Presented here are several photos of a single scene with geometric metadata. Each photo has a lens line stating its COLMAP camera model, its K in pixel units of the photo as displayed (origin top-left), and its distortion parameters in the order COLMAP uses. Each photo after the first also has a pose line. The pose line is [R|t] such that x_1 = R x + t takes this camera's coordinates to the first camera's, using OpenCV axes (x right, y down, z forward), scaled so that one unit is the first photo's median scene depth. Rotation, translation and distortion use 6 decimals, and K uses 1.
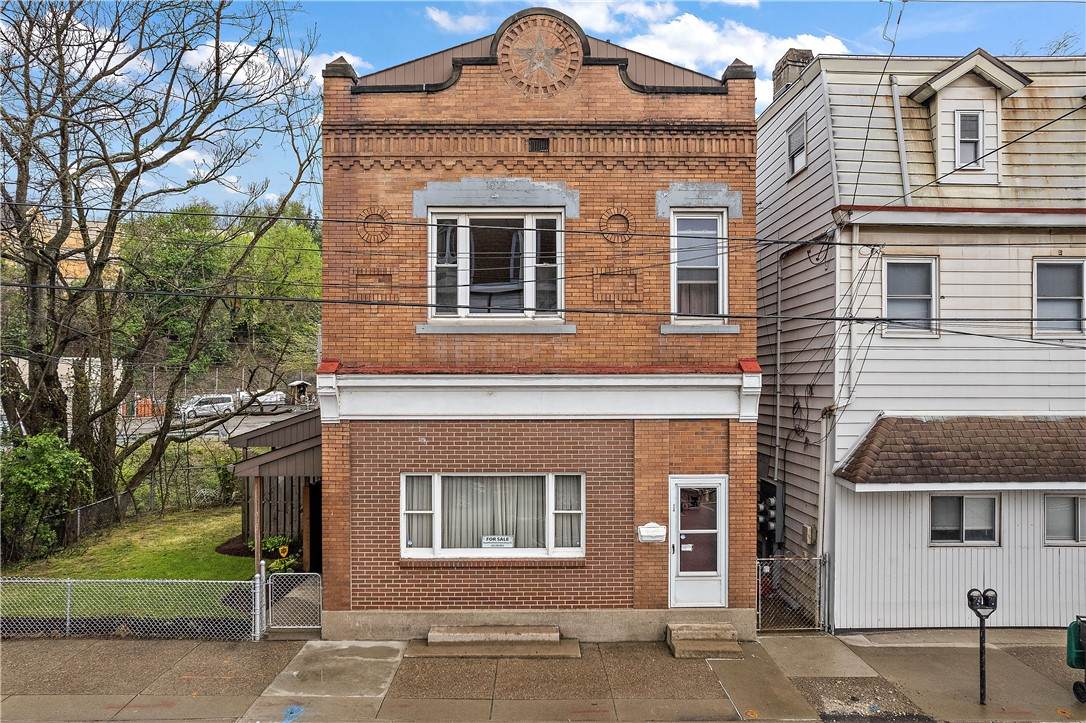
lens RADIAL K [[680.6, 0, 541.1], [0, 680.6, 389.4], [0, 0, 1]] dist [-0.006543, -0.001221]
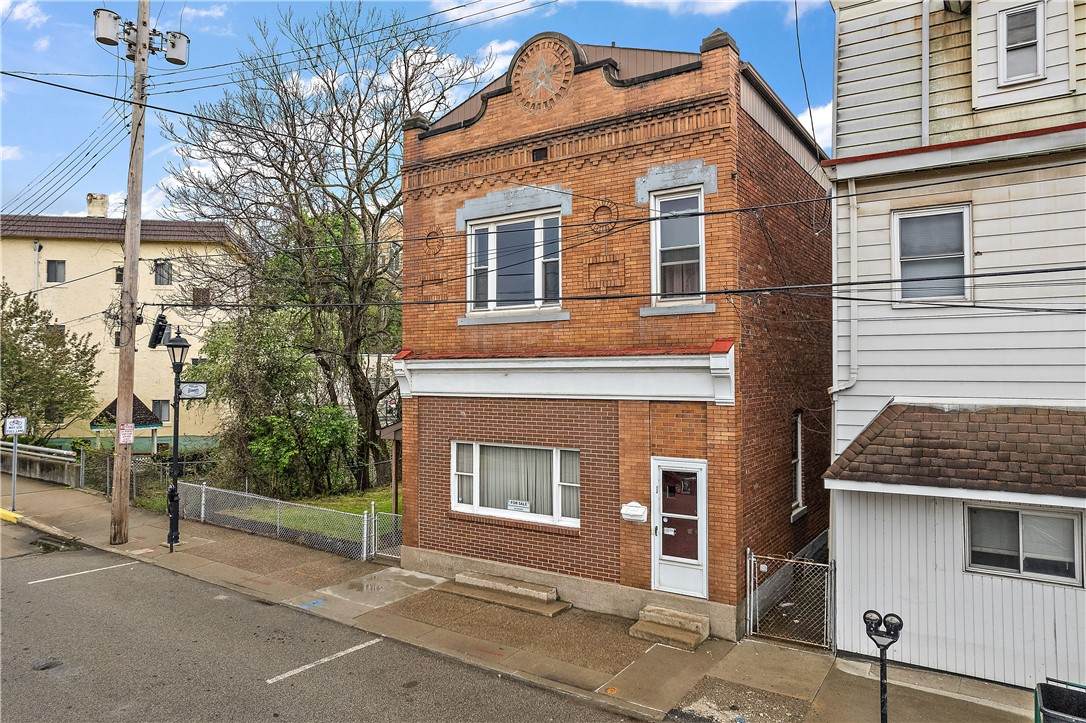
lens RADIAL K [[690.1, 0, 543.0], [0, 690.1, 361.5], [0, 0, 1]] dist [0.003179, 0.001934]
pose [[0.832107, -0.009660, -0.554531, 0.624264], [-0.005812, 0.999641, -0.026136, 0.013448], [0.554585, 0.024971, 0.831753, 0.059139]]
